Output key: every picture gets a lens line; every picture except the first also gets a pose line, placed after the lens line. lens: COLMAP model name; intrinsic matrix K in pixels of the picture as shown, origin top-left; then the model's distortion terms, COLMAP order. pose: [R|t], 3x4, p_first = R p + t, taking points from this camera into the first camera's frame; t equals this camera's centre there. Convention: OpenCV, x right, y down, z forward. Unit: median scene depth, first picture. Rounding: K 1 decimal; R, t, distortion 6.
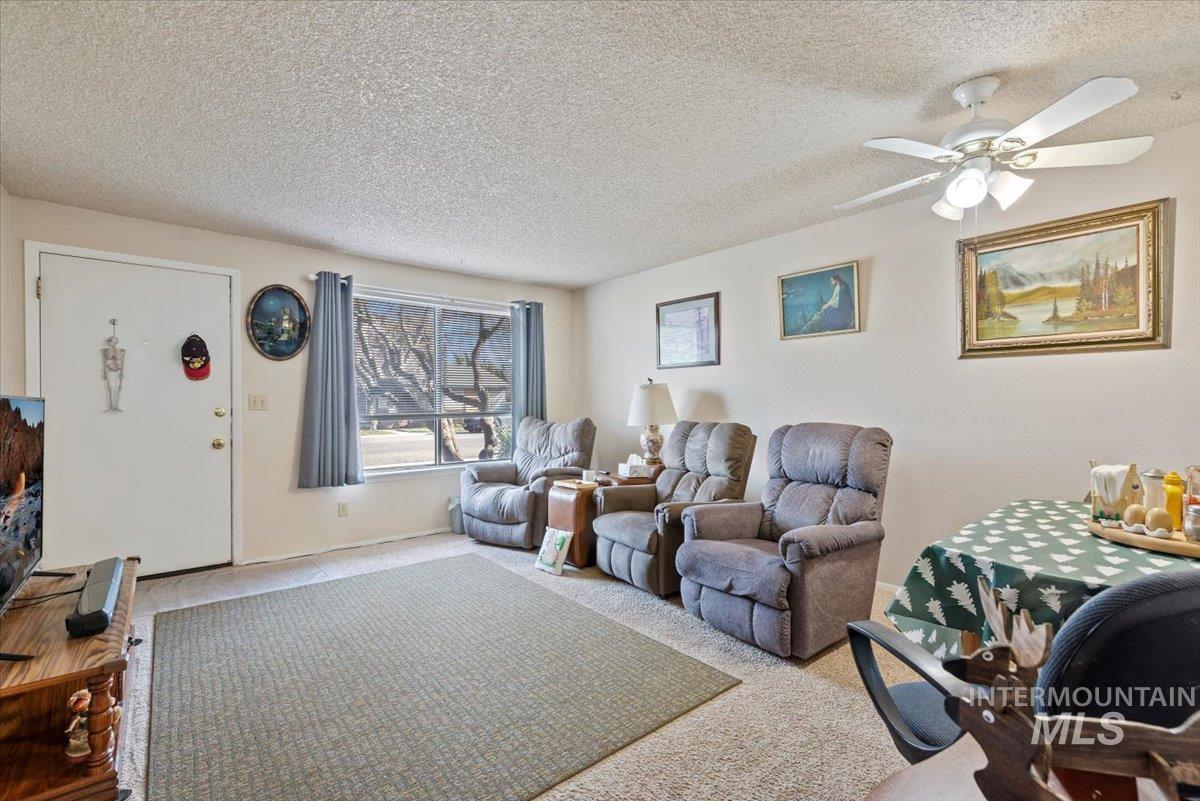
lens RADIAL K [[527.9, 0, 600.8], [0, 527.9, 401.0], [0, 0, 1]] dist [-0.001004, -0.000544]
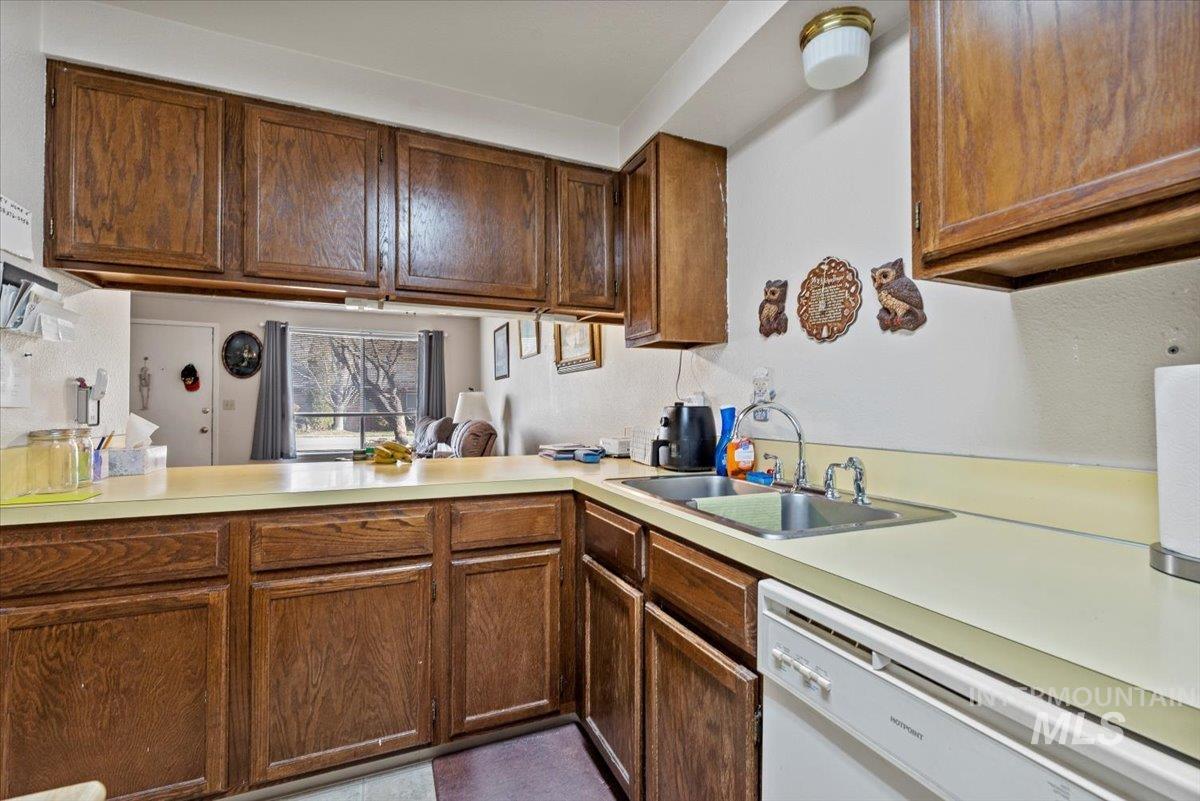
lens RADIAL K [[527.9, 0, 595.9], [0, 527.9, 402.3], [0, 0, 1]] dist [-0.001004, -0.000544]
pose [[0.956369, 0.001135, -0.292159, 0.858842], [-0.003539, 0.999964, -0.007698, 0.002987], [0.292139, 0.008396, 0.956339, -0.202633]]
